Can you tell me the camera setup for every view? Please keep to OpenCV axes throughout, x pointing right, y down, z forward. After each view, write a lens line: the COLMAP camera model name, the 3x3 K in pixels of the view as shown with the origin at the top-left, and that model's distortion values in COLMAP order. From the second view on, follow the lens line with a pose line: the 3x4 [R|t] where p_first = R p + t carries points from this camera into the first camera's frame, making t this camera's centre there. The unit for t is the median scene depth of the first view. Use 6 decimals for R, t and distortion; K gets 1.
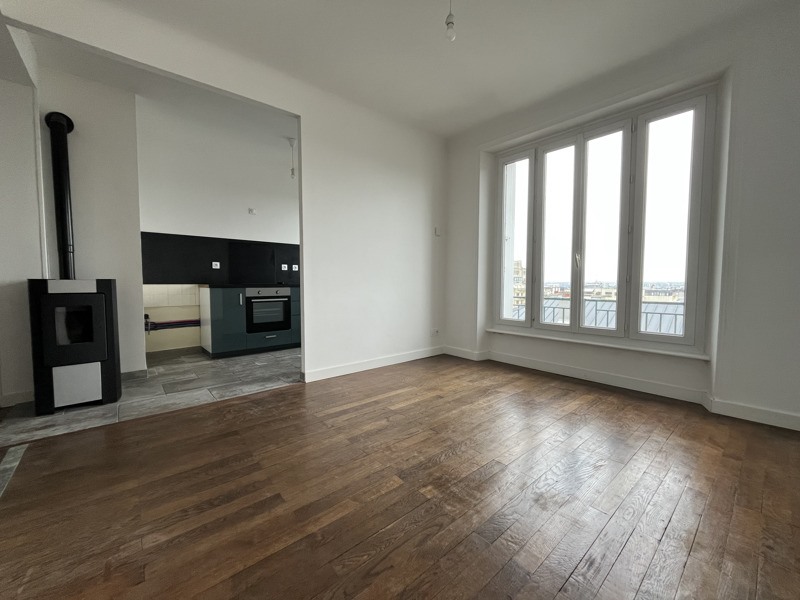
lens RADIAL K [[322.1, 0, 397.5], [0, 322.1, 296.9], [0, 0, 1]] dist [-0.004330, 0.000357]
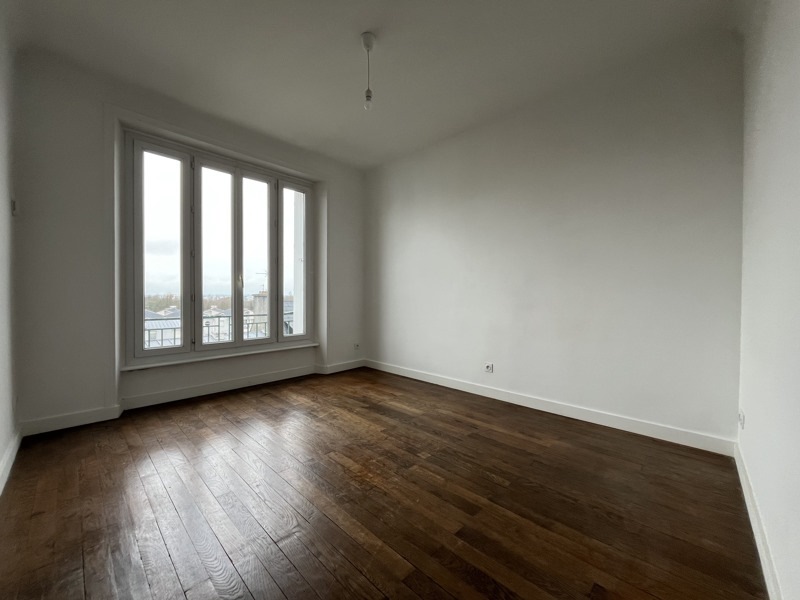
lens RADIAL K [[322.1, 0, 397.9], [0, 322.1, 298.4], [0, 0, 1]] dist [-0.004330, 0.000357]
pose [[-0.097842, -0.010121, 0.995150, -0.574543], [0.046211, 0.998824, 0.014702, -0.043359], [-0.994129, 0.047425, -0.097259, 0.551061]]
